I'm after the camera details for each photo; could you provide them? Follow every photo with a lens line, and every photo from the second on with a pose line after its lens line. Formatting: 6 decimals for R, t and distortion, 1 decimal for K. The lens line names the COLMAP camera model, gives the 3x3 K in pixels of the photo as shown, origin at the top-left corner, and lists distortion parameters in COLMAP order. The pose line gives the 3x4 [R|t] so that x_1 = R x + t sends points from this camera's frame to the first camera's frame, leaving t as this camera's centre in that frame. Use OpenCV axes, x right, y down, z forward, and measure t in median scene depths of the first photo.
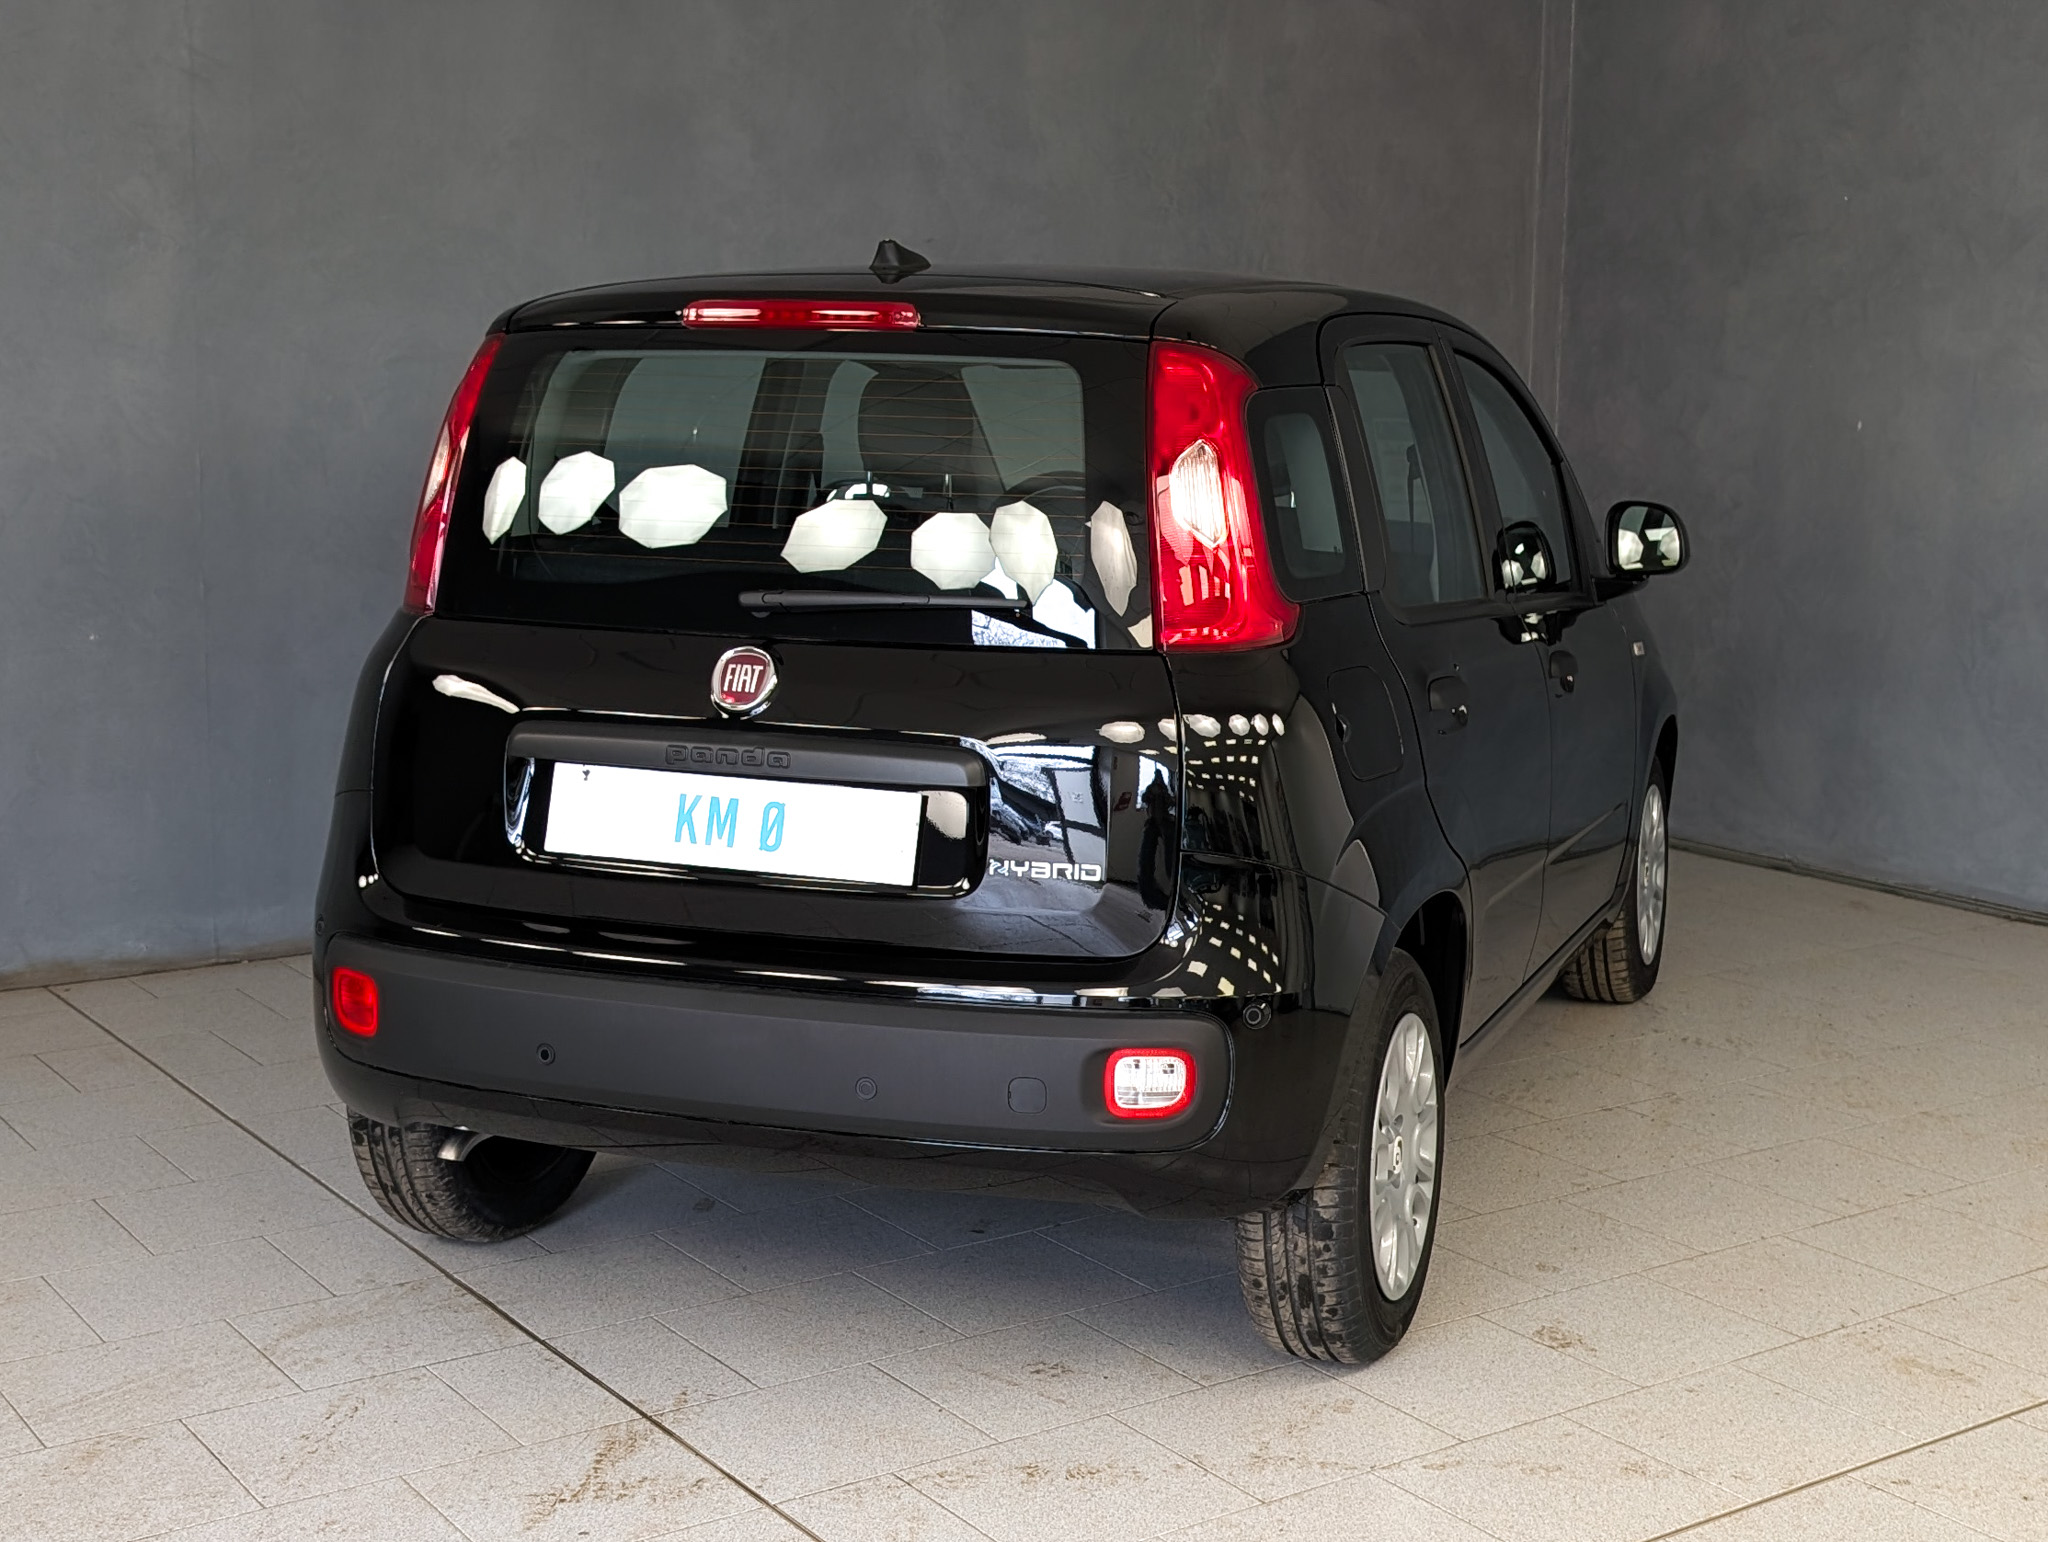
lens RADIAL K [[1463.3, 0, 1024.0], [0, 1463.3, 771.0], [0, 0, 1]] dist [0.101466, -0.150851]
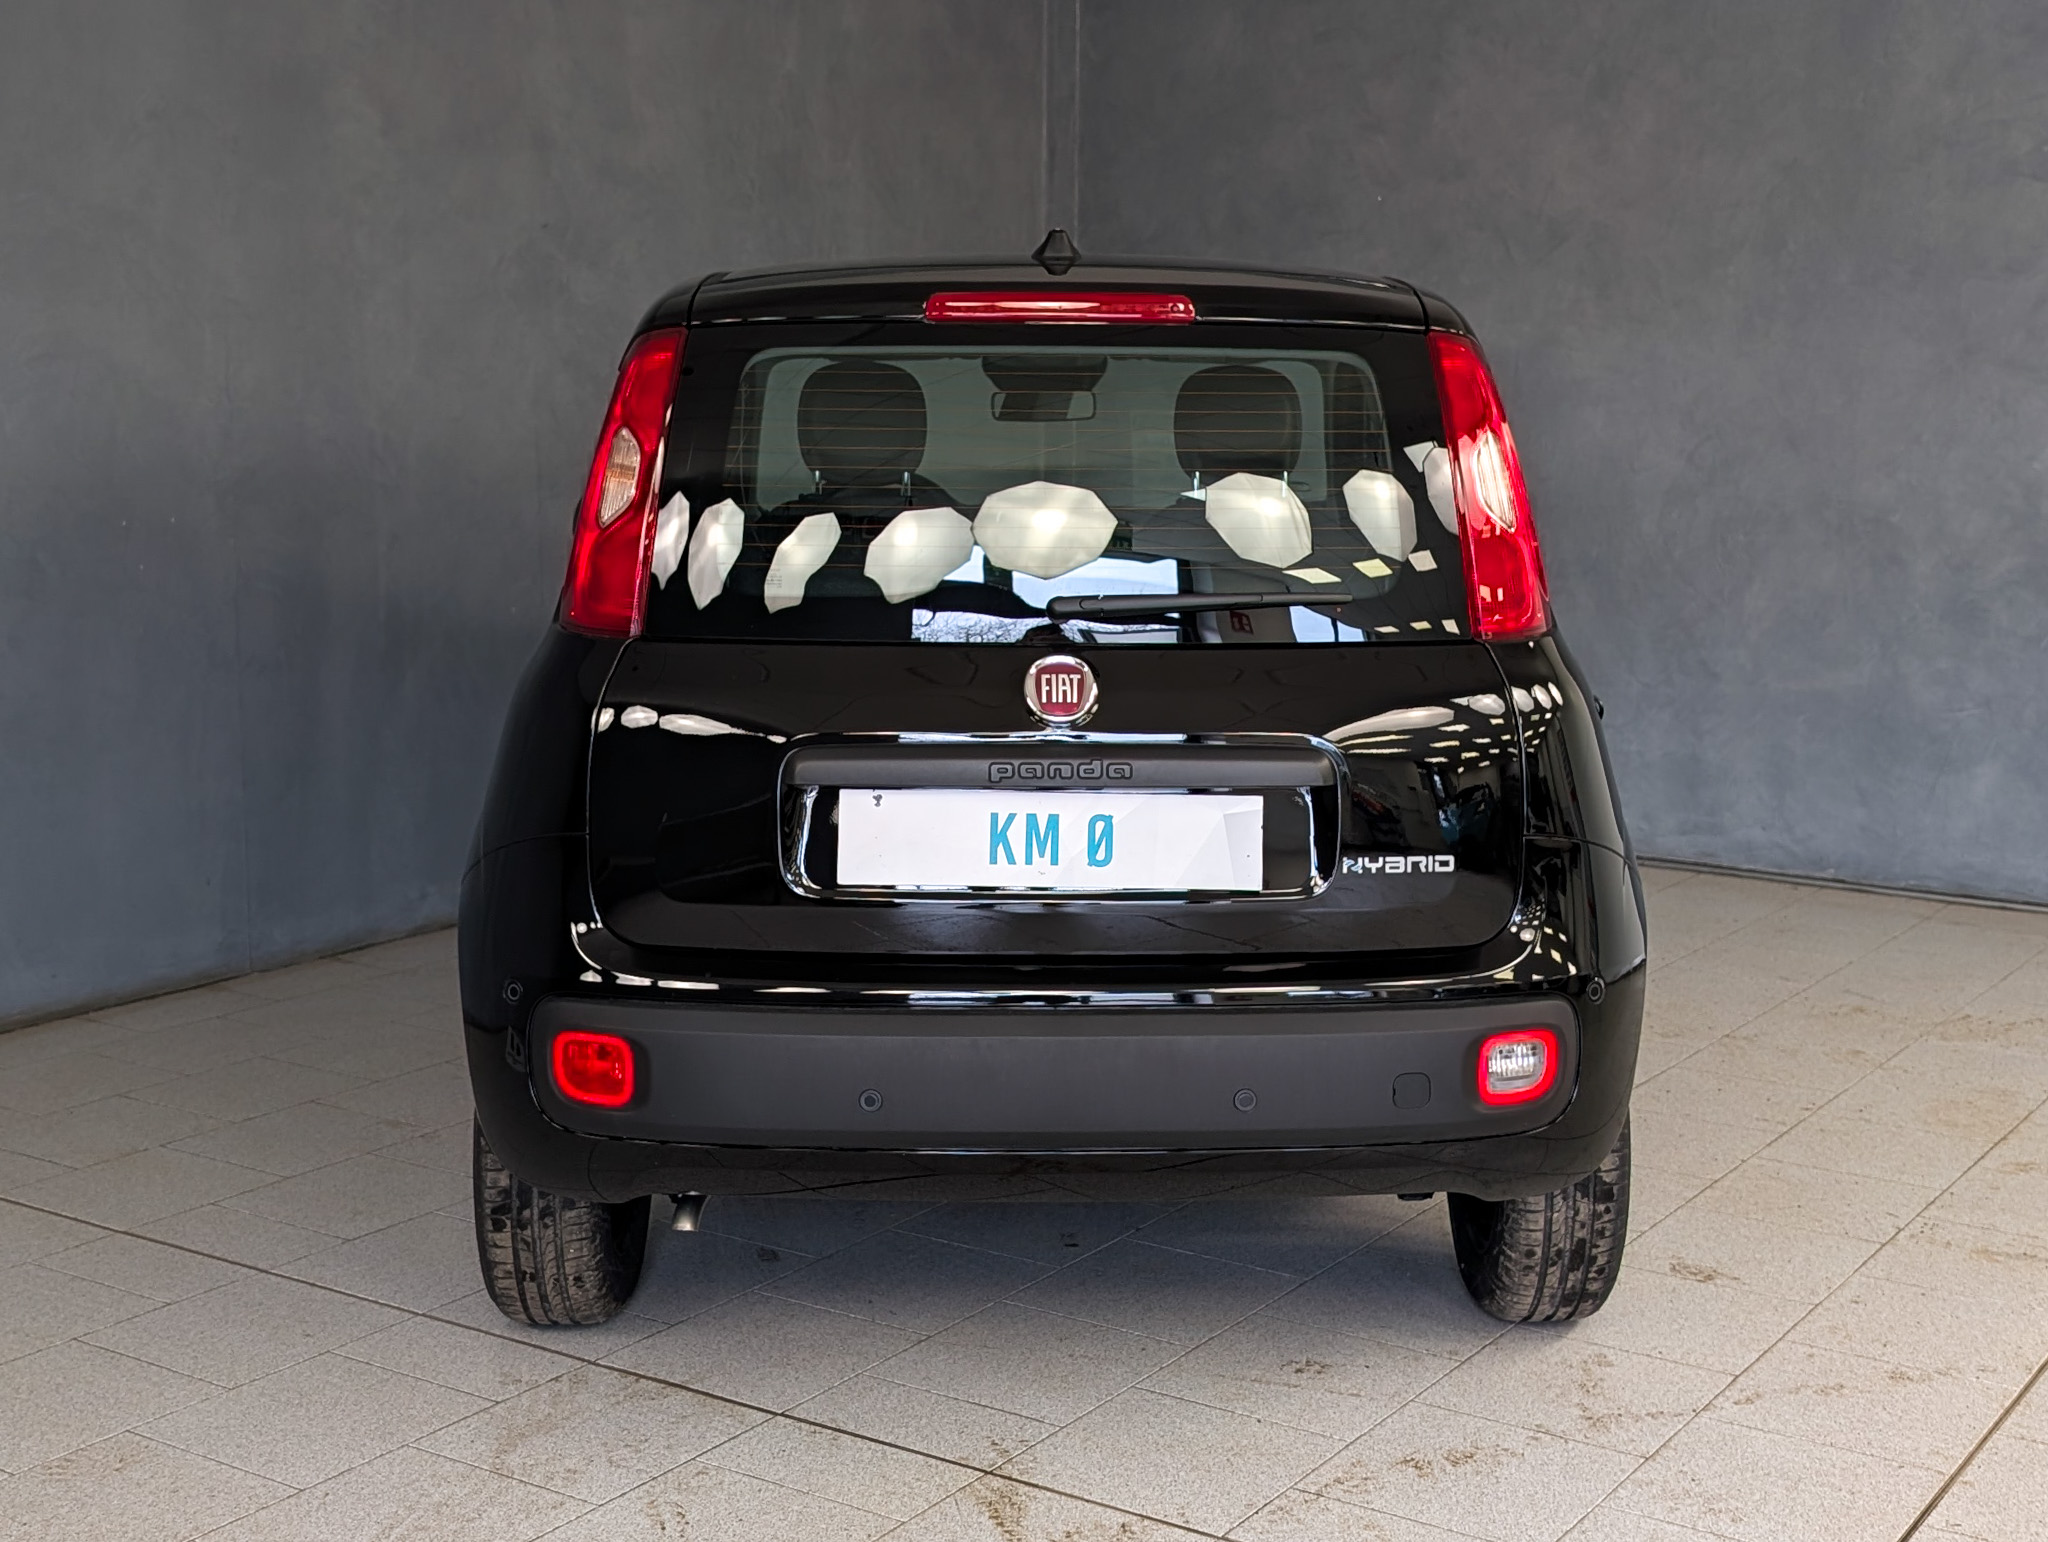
lens RADIAL K [[1495.1, 0, 1024.0], [0, 1495.1, 771.0], [0, 0, 1]] dist [0.105702, -0.173352]
pose [[0.976104, -0.062679, 0.208066, -0.404289], [0.062258, 0.998023, 0.008578, -0.018425], [-0.208192, 0.004580, 0.978077, 0.048690]]
